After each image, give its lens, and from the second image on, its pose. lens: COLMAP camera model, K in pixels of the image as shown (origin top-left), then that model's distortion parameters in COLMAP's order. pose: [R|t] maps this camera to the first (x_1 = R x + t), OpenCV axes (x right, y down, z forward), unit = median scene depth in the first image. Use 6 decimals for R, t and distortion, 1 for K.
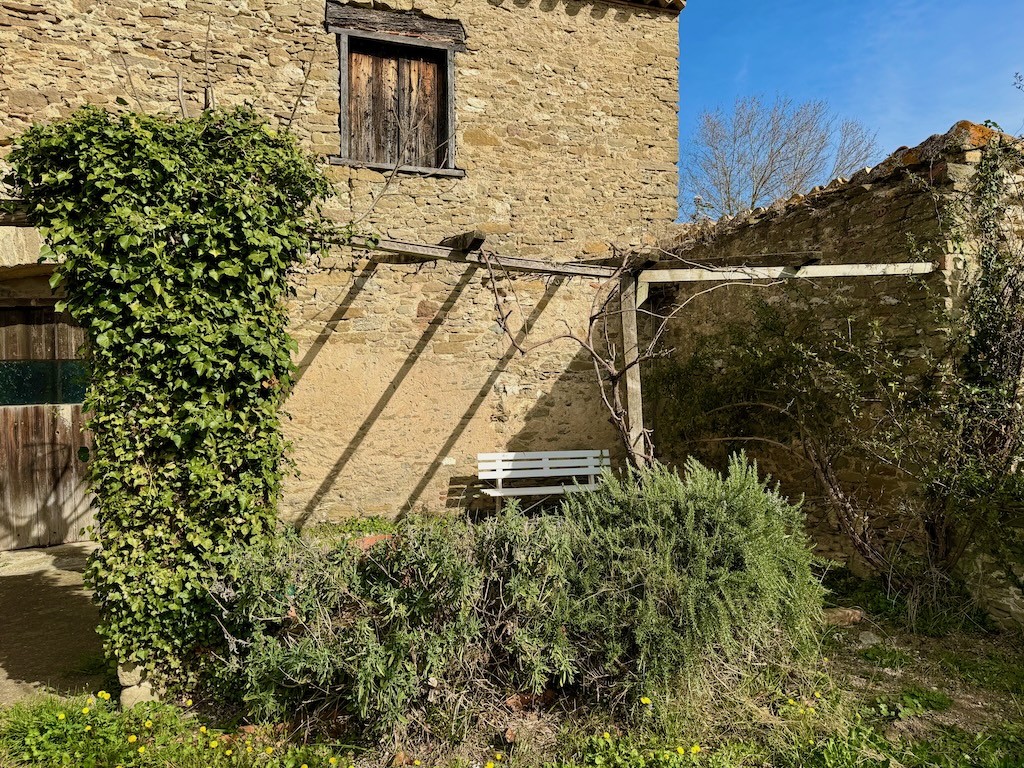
lens RADIAL K [[715.3, 0, 514.9], [0, 715.3, 392.3], [0, 0, 1]] dist [0.083781, -0.093089]
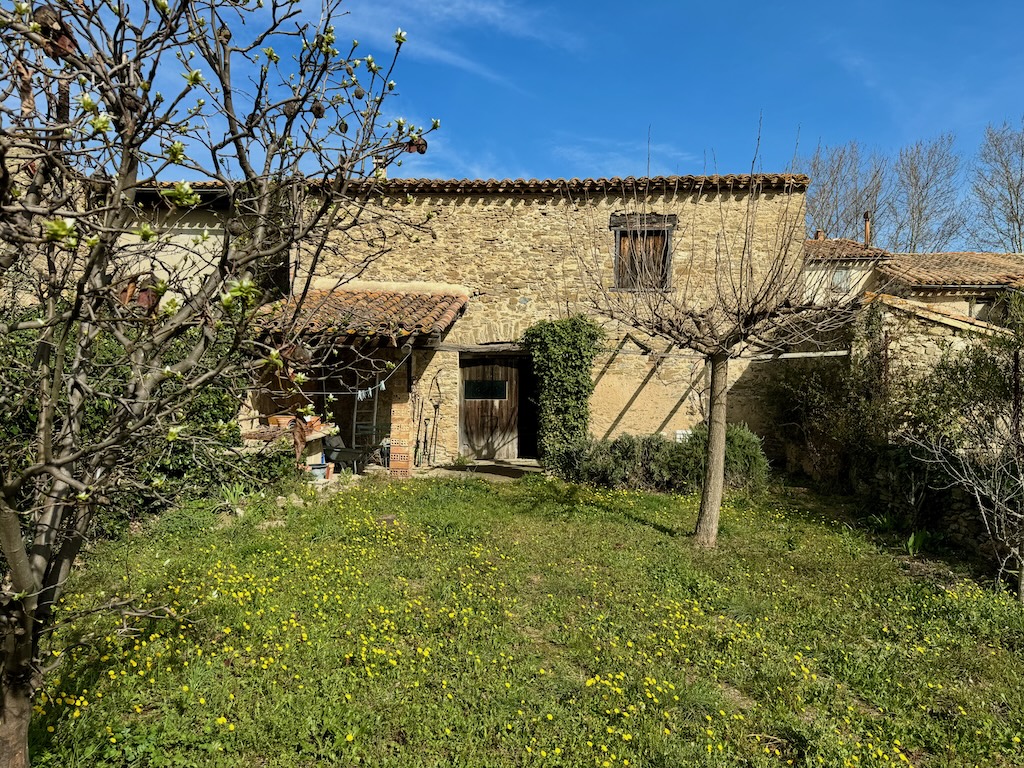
lens RADIAL K [[689.7, 0, 512.0], [0, 689.7, 384.0], [0, 0, 1]] dist [0.083037, -0.000129]
pose [[0.921849, 0.019262, -0.387071, 0.449758], [-0.028238, 0.999448, -0.017517, 0.006735], [0.386520, 0.027078, 0.921884, -1.609076]]
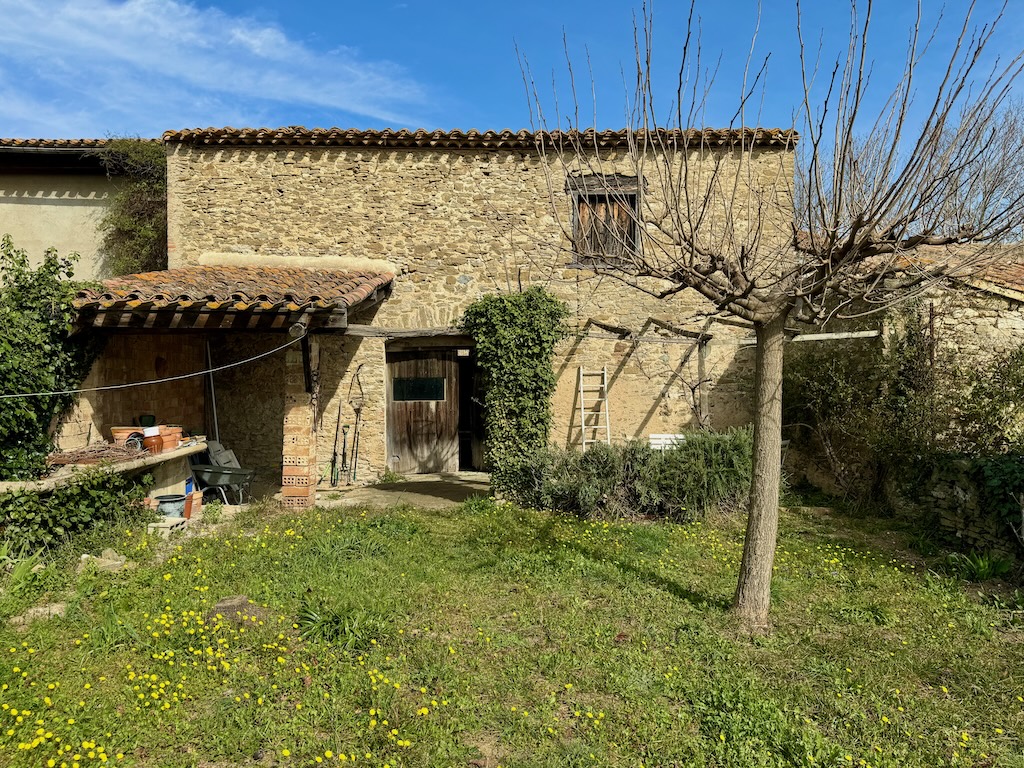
lens RADIAL K [[689.7, 0, 512.0], [0, 689.7, 384.0], [0, 0, 1]] dist [0.083037, -0.000129]
pose [[0.950900, 0.005631, -0.309447, 0.233625], [-0.012927, 0.999685, -0.021533, 0.014152], [0.309228, 0.024476, 0.950673, -1.054249]]
